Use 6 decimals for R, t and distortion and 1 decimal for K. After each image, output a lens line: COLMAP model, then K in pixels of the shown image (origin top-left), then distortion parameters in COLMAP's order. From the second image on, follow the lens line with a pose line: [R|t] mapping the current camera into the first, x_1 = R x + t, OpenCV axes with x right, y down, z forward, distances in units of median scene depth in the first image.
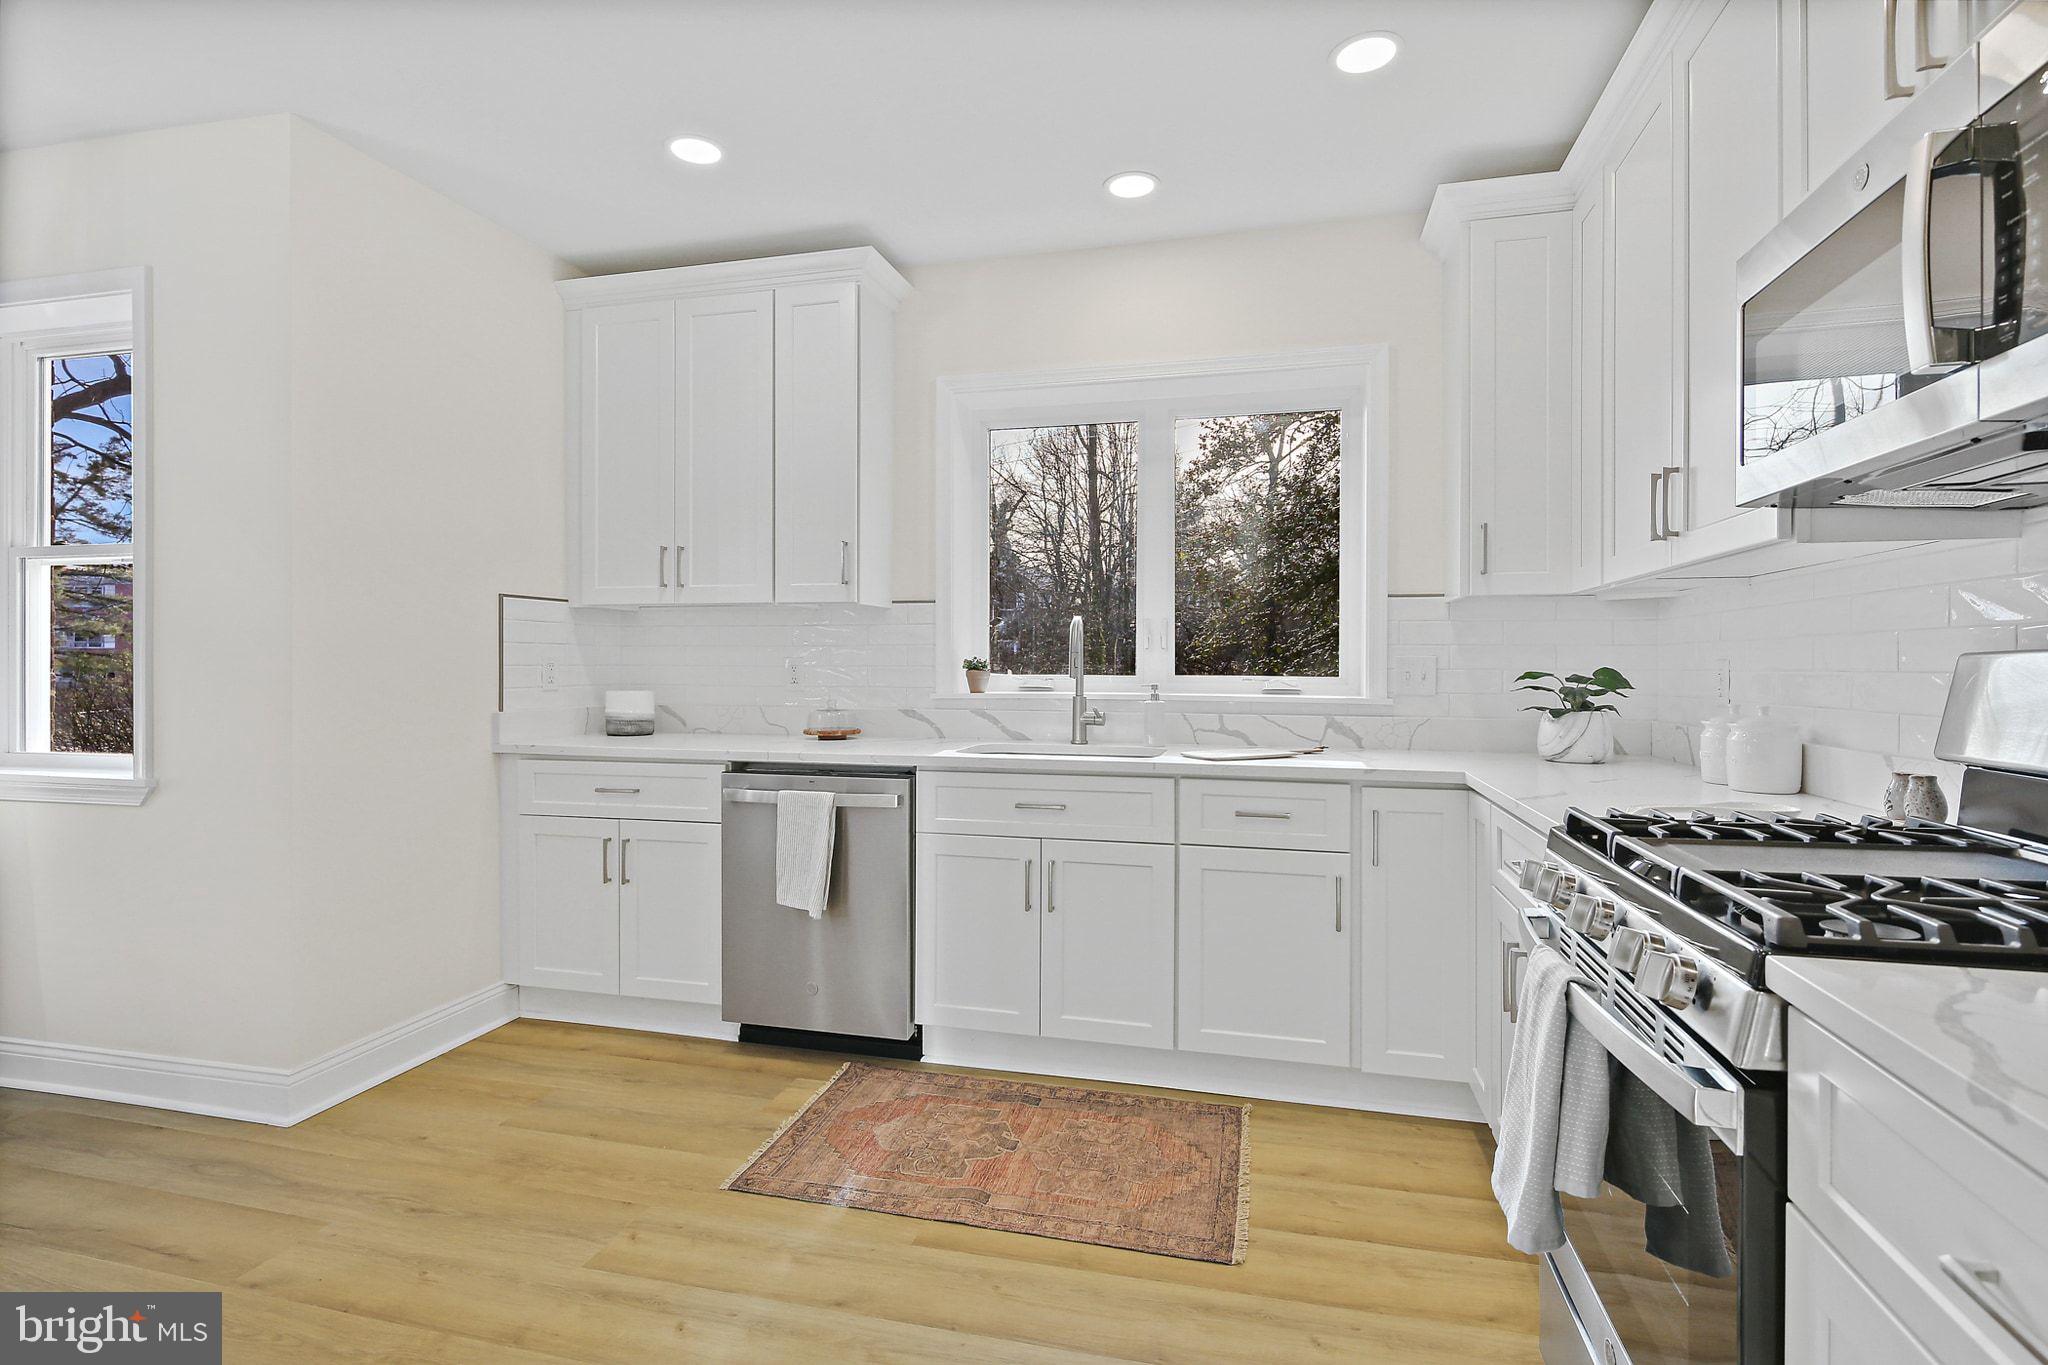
lens RADIAL K [[1024.0, 0, 1018.8], [0, 1024.0, 668.9], [0, 0, 1]] dist [0.008701, 0.000618]
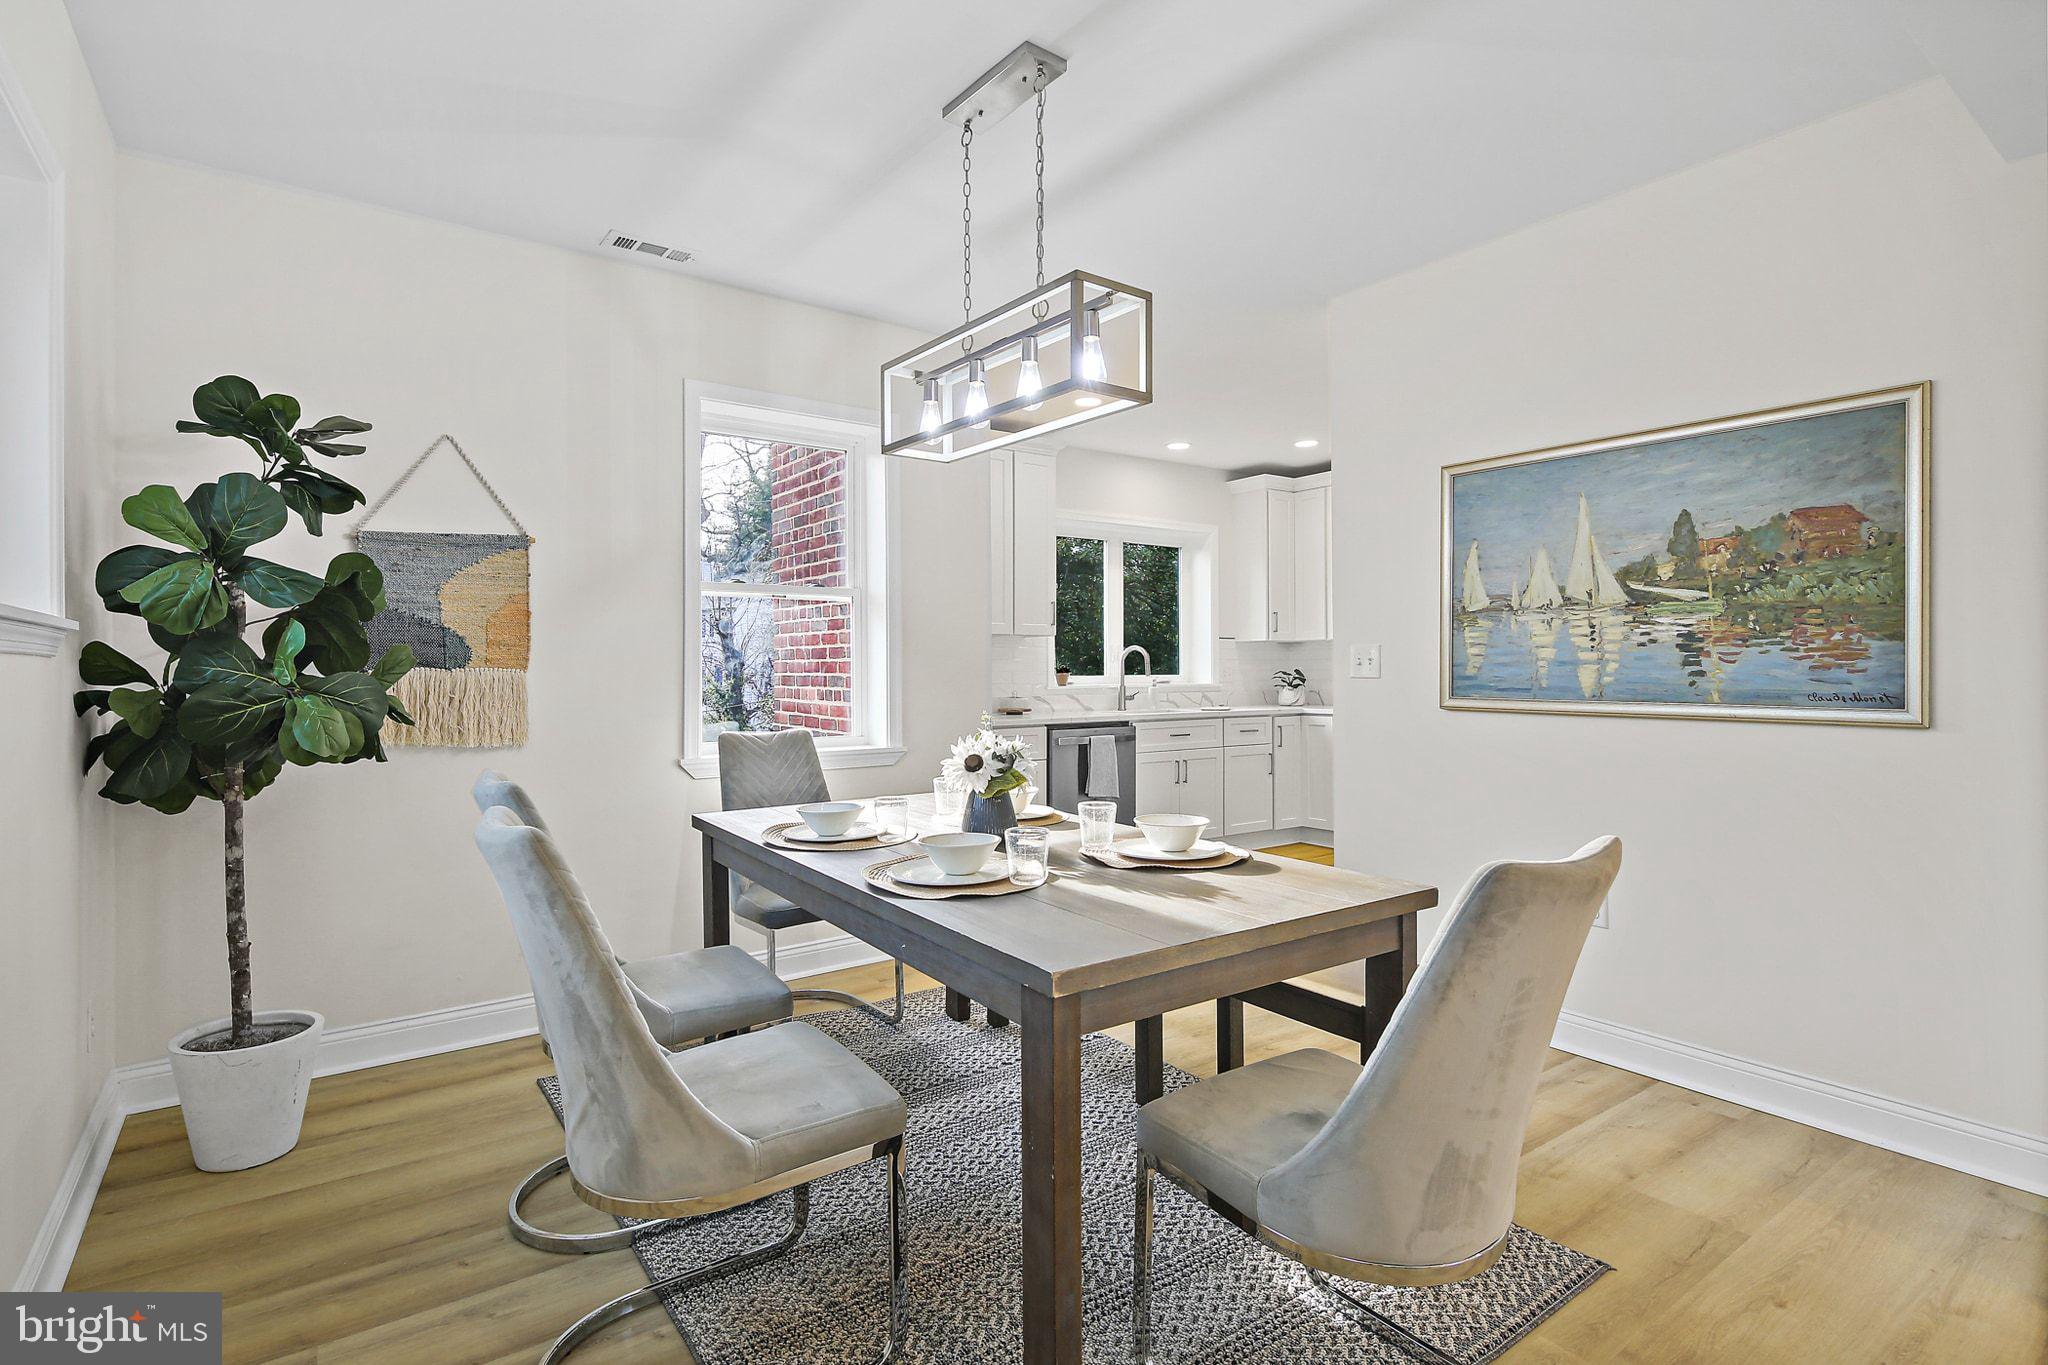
lens RADIAL K [[1024.0, 0, 1019.9], [0, 1024.0, 676.5], [0, 0, 1]] dist [0.008701, 0.000618]
pose [[0.631721, -0.011924, 0.775104, -1.859747], [0.011050, 0.999919, 0.006376, -0.006669], [-0.775117, 0.004537, 0.631801, -0.099259]]
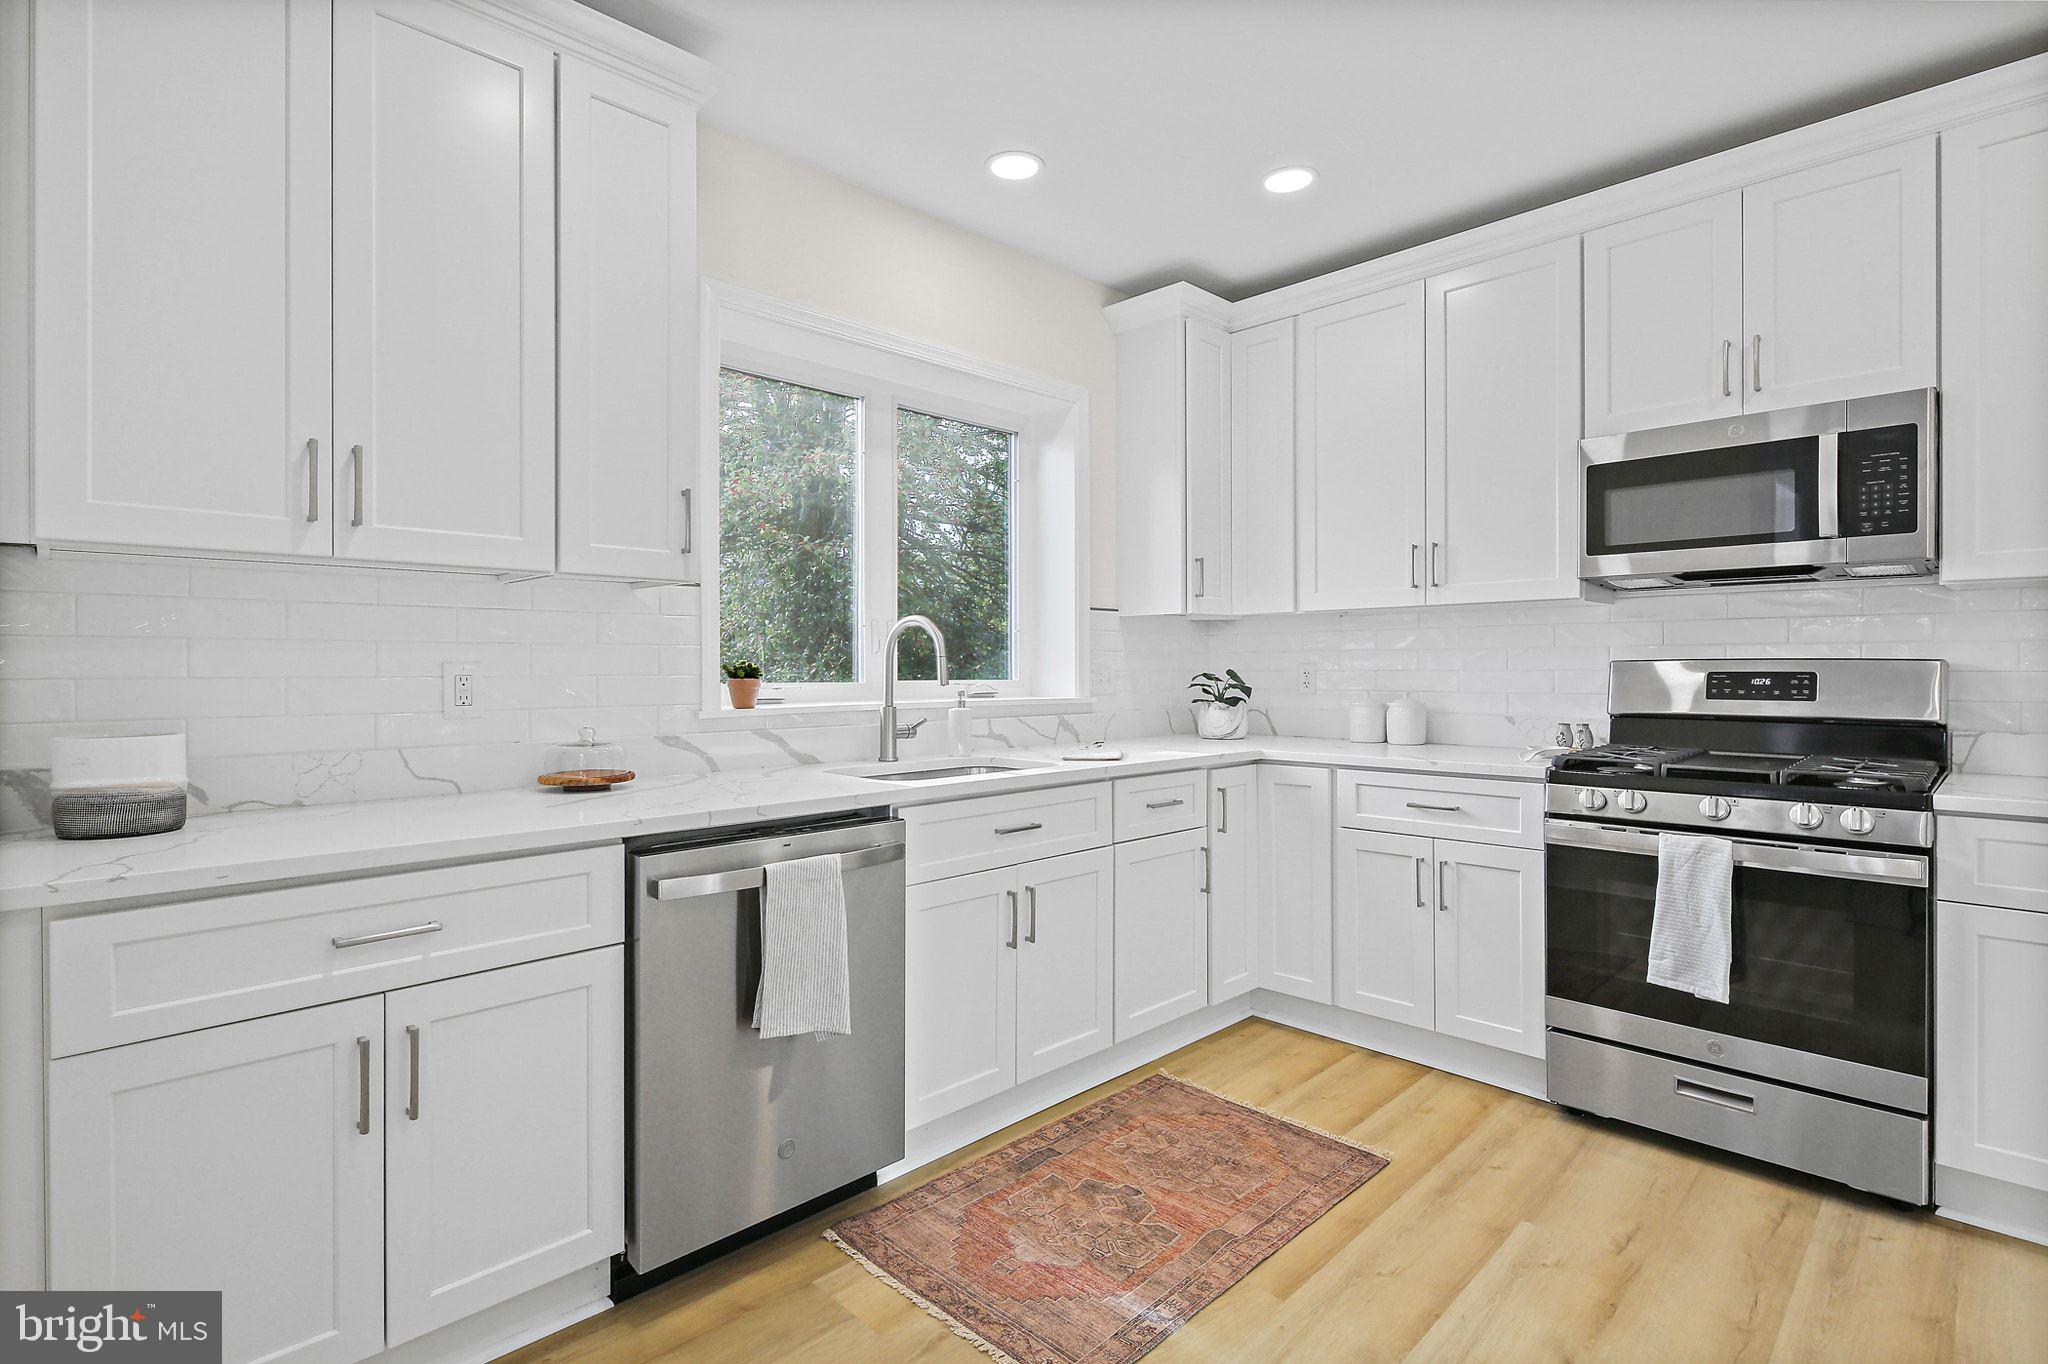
lens RADIAL K [[1024.0, 0, 1024.7], [0, 1024.0, 669.7], [0, 0, 1]] dist [0.008701, 0.000618]
pose [[0.486670, -0.008087, 0.873549, -0.759475], [0.007379, 0.999960, 0.005146, -0.009560], [-0.873555, 0.003942, 0.486710, 0.559423]]
